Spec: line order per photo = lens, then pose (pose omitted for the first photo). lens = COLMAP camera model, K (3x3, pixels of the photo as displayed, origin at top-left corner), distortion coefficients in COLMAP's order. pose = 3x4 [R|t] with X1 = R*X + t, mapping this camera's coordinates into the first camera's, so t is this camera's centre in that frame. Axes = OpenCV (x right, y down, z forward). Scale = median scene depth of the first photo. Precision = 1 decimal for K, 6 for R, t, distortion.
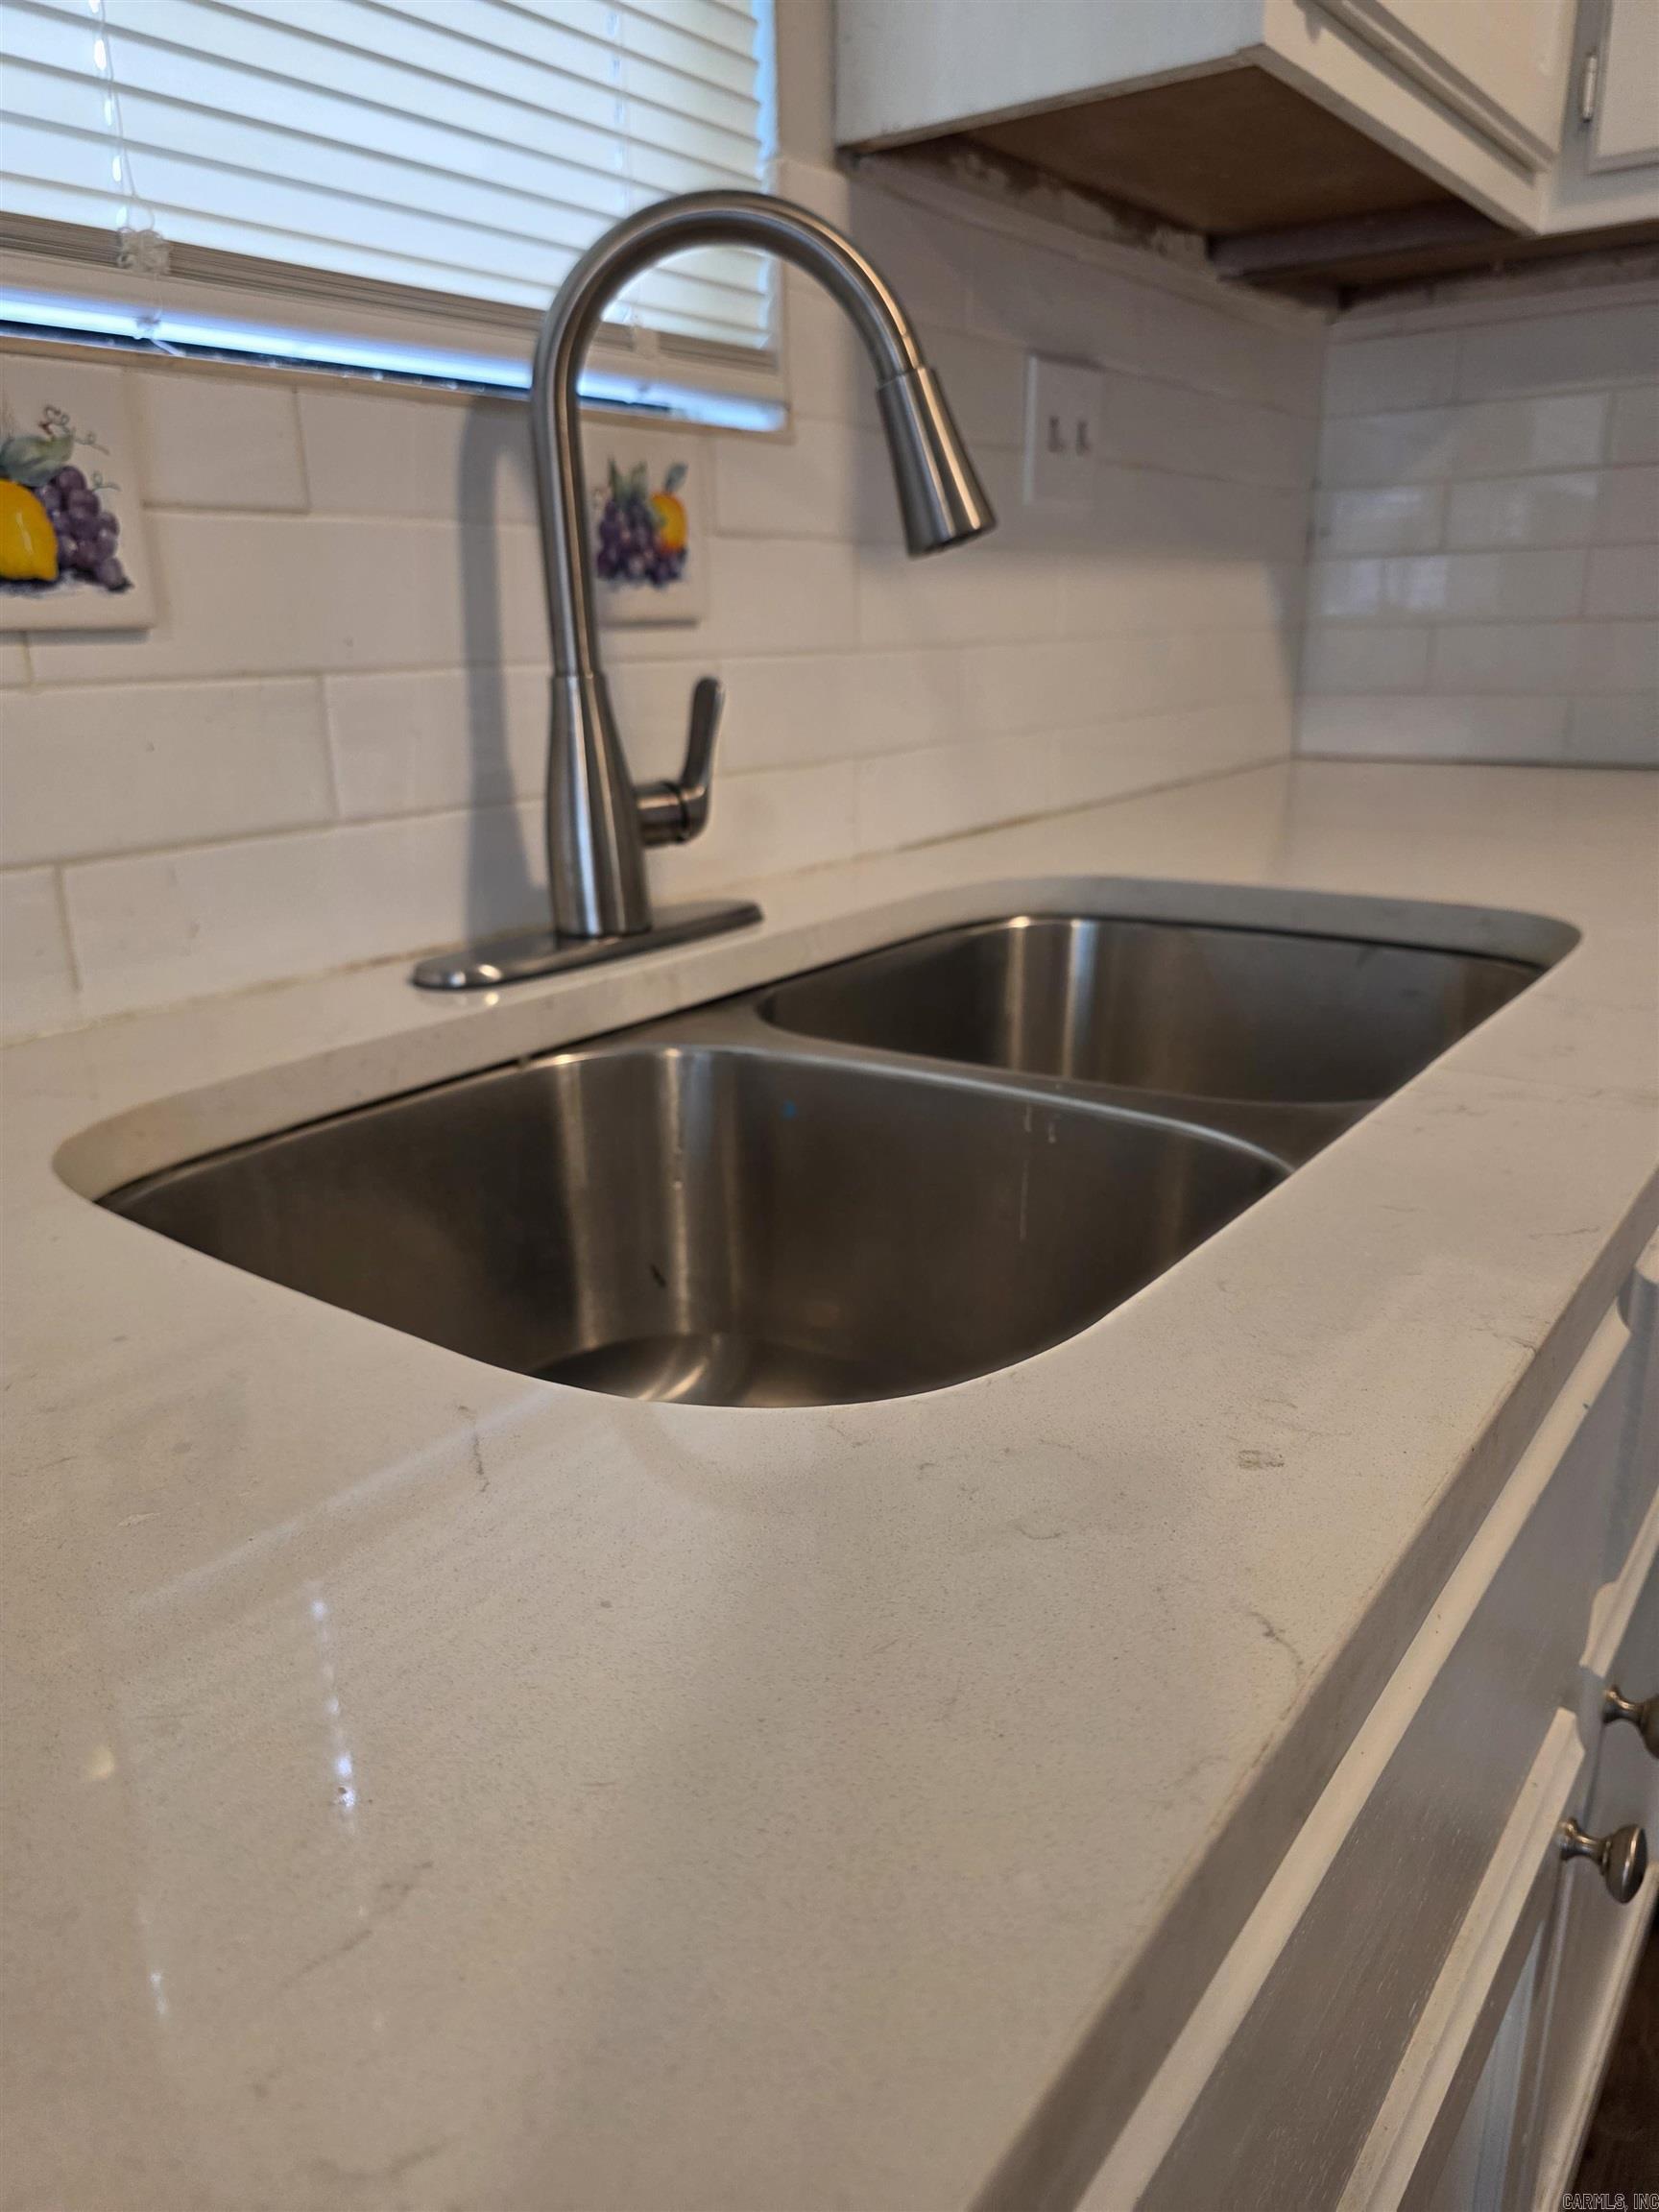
lens RADIAL K [[1484.9, 0, 823.5], [0, 1484.9, 1114.5], [0, 0, 1]] dist [0.082797, -0.086711]
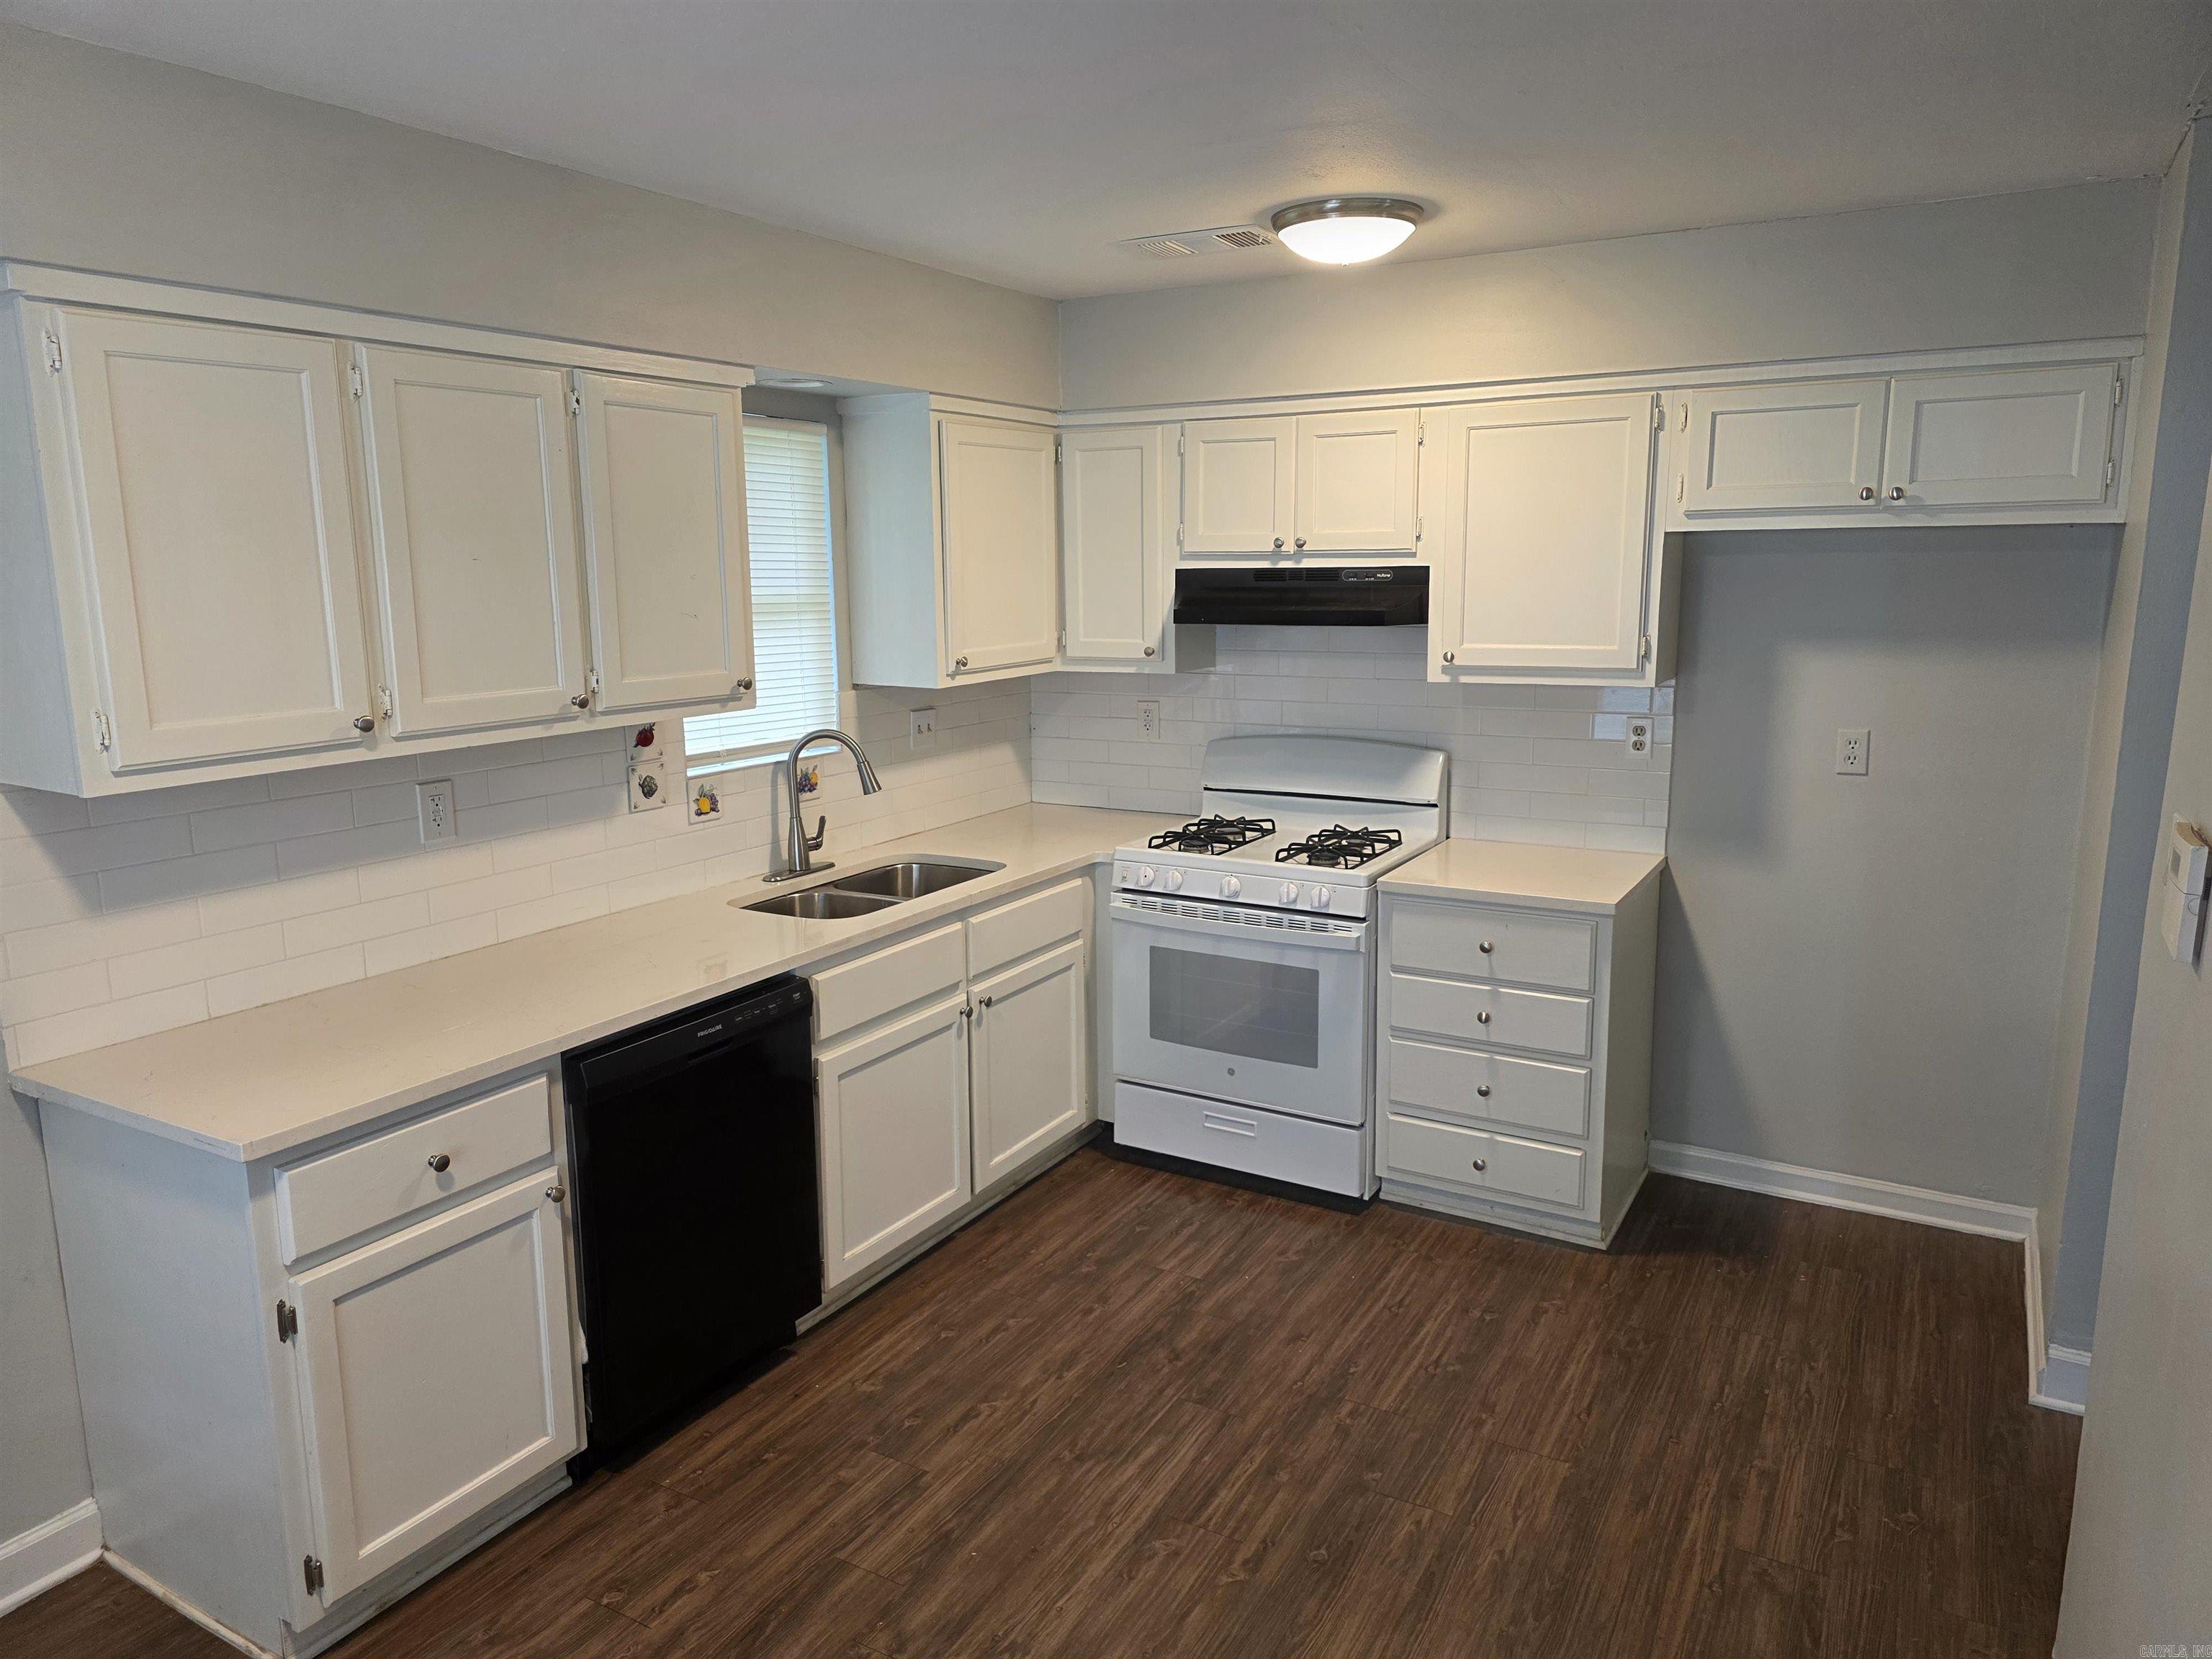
lens RADIAL K [[1484.9, 0, 1106.3], [0, 1484.9, 792.7], [0, 0, 1]] dist [0.082797, -0.086711]
pose [[0.991497, -0.004791, 0.130043, 0.196152], [0.025169, 0.987513, -0.155512, 0.384710], [-0.127674, 0.157463, 0.979237, -3.696956]]
